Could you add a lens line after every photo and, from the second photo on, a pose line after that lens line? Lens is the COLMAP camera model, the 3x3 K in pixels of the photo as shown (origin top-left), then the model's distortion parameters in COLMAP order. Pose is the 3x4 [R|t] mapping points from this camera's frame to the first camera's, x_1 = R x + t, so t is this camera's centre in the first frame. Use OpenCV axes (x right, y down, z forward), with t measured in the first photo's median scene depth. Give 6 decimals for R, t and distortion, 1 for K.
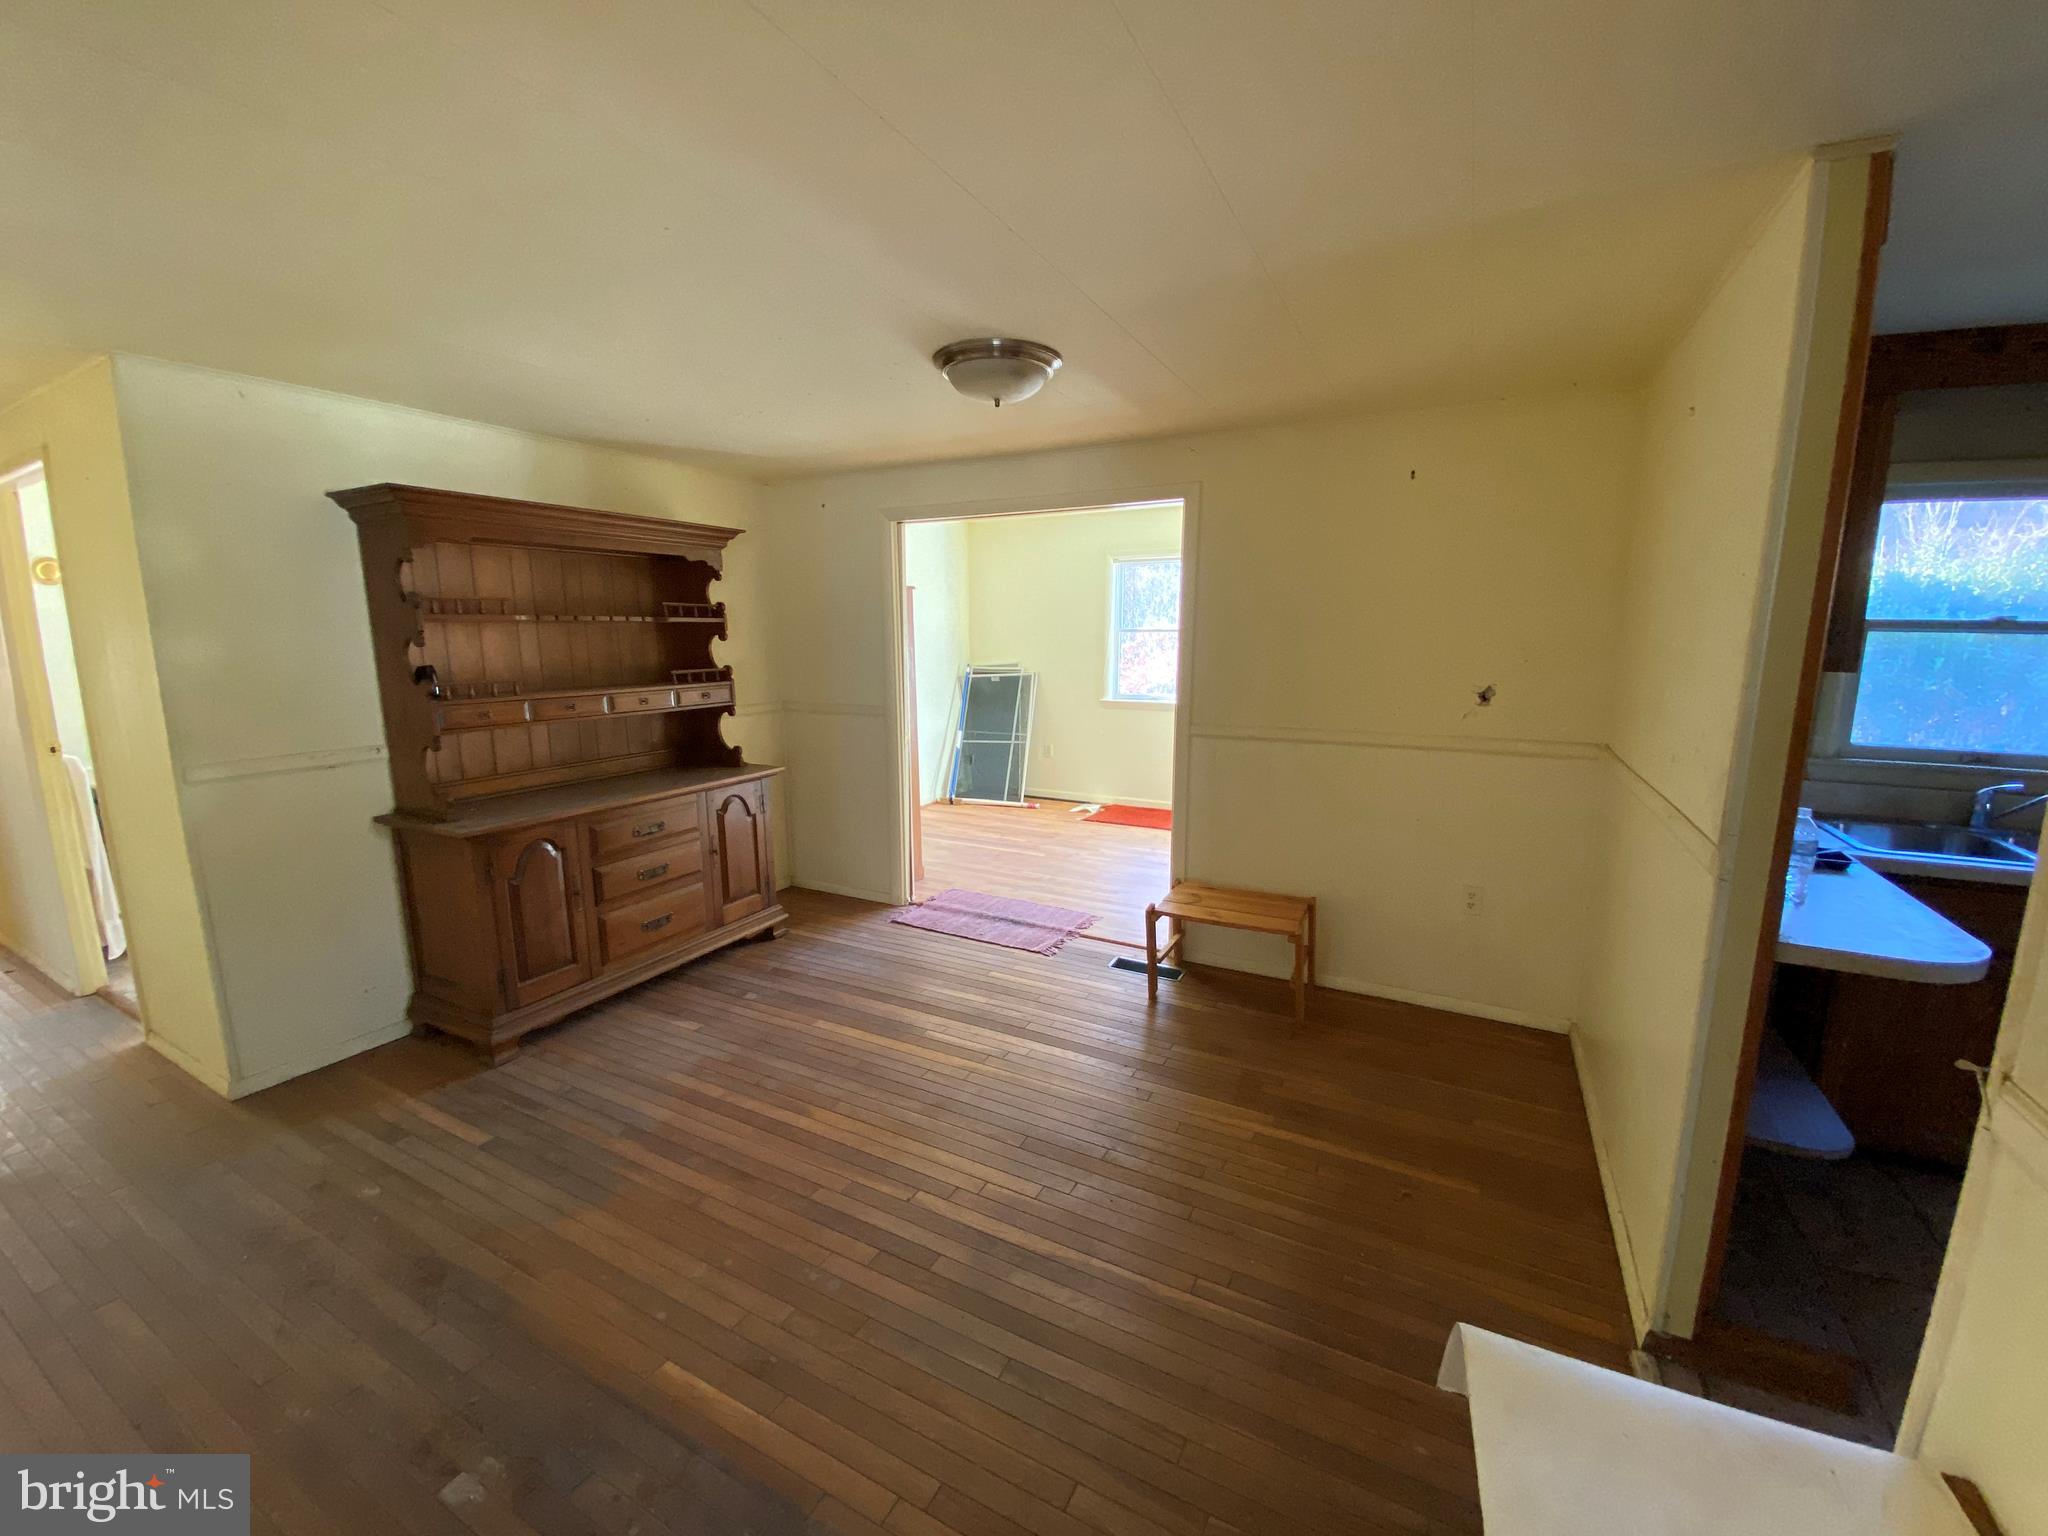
lens RADIAL K [[822.7, 0, 1013.1], [0, 822.7, 774.5], [0, 0, 1]] dist [0.052875, -0.038245]
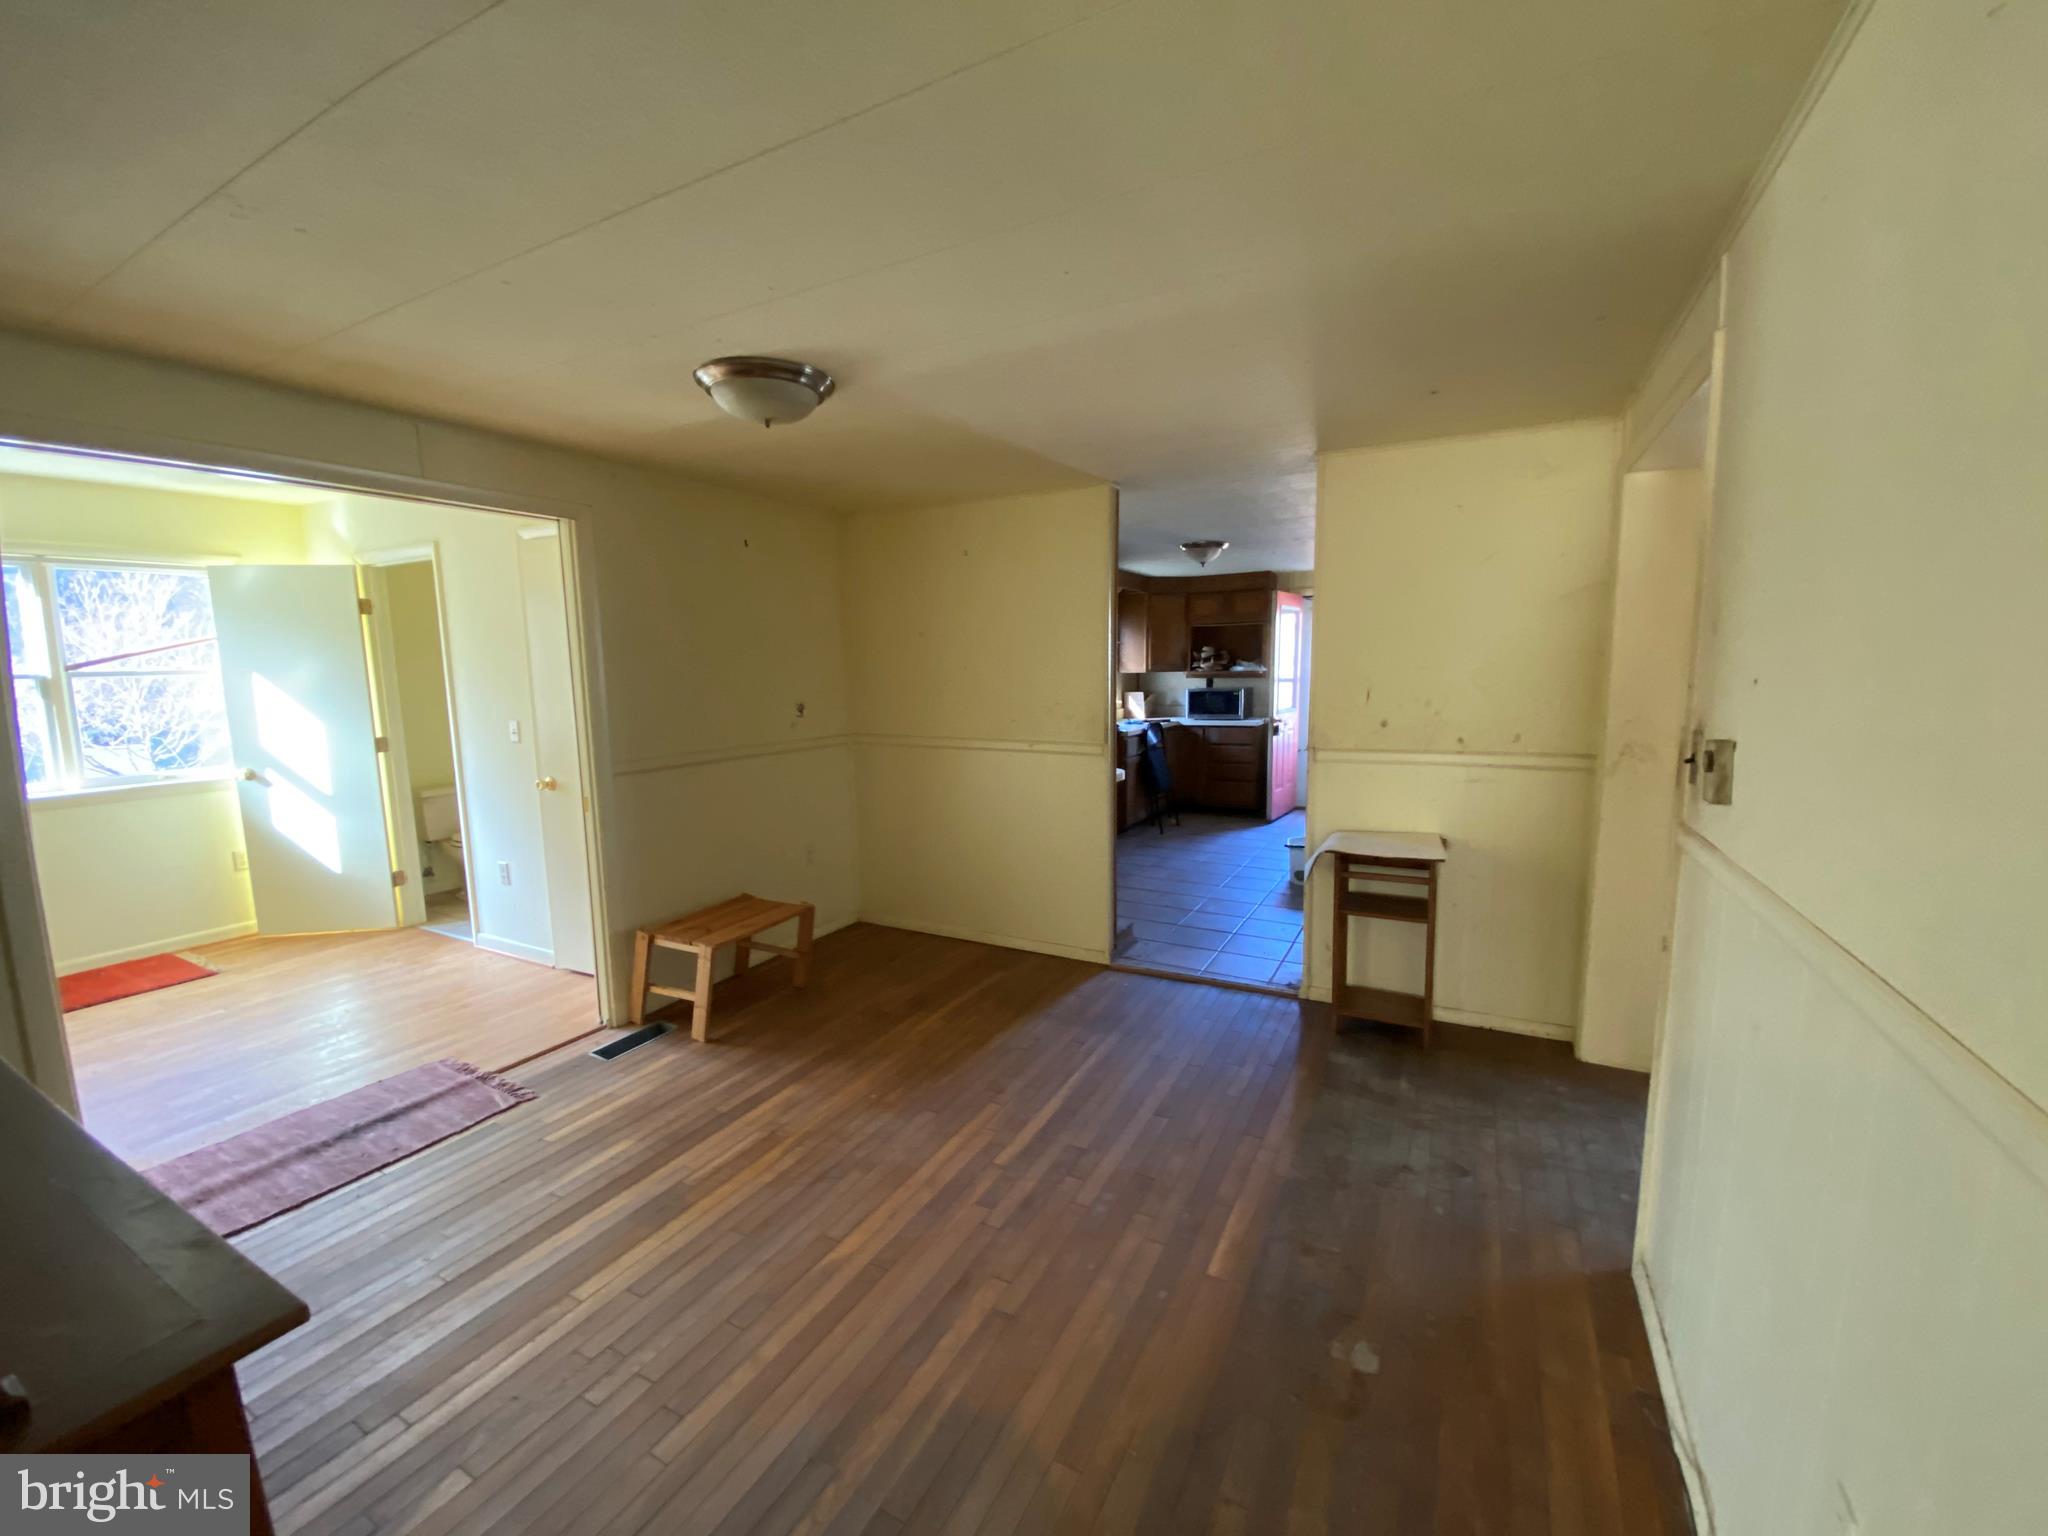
lens RADIAL K [[837.1, 0, 1022.9], [0, 837.1, 771.6], [0, 0, 1]] dist [0.000413, -0.004835]
pose [[-0.010176, -0.130035, 0.991457, -0.604704], [0.190341, 0.973128, 0.129584, -0.072321], [-0.981665, 0.190034, 0.014848, 0.449075]]
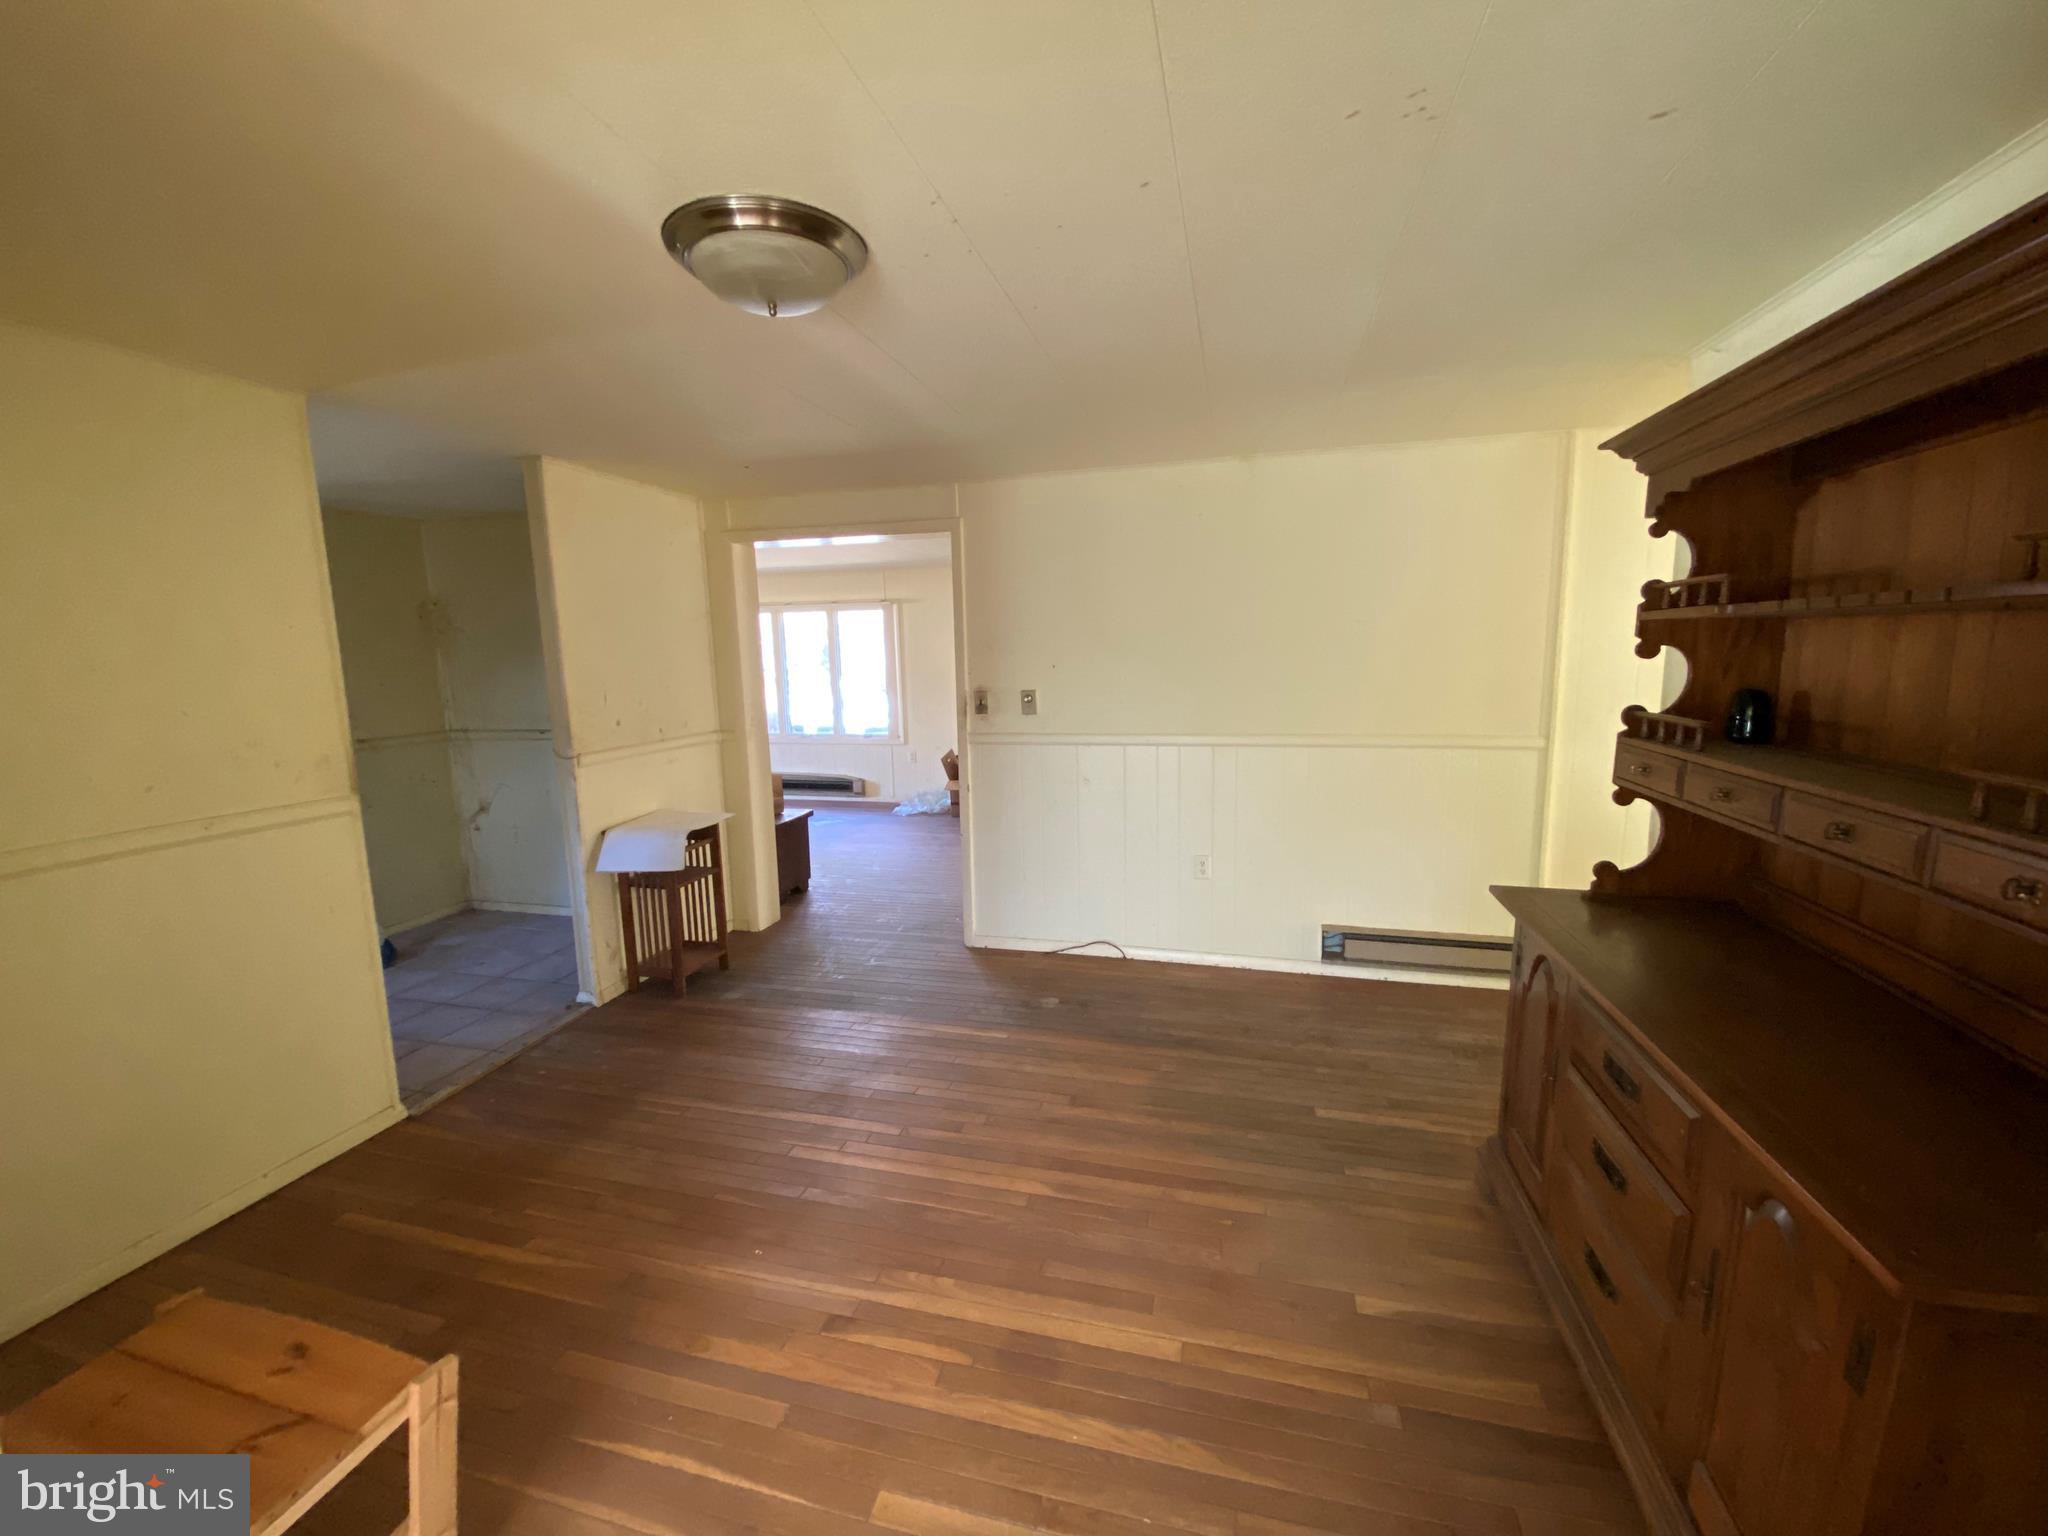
lens RADIAL K [[822.7, 0, 1013.1], [0, 822.7, 774.5], [0, 0, 1]] dist [0.052875, -0.038245]
pose [[-0.974163, 0.054711, -0.219119, -0.022654], [-0.017844, 0.948535, 0.316169, -0.180506], [0.225140, 0.311911, -0.923051, 1.030569]]
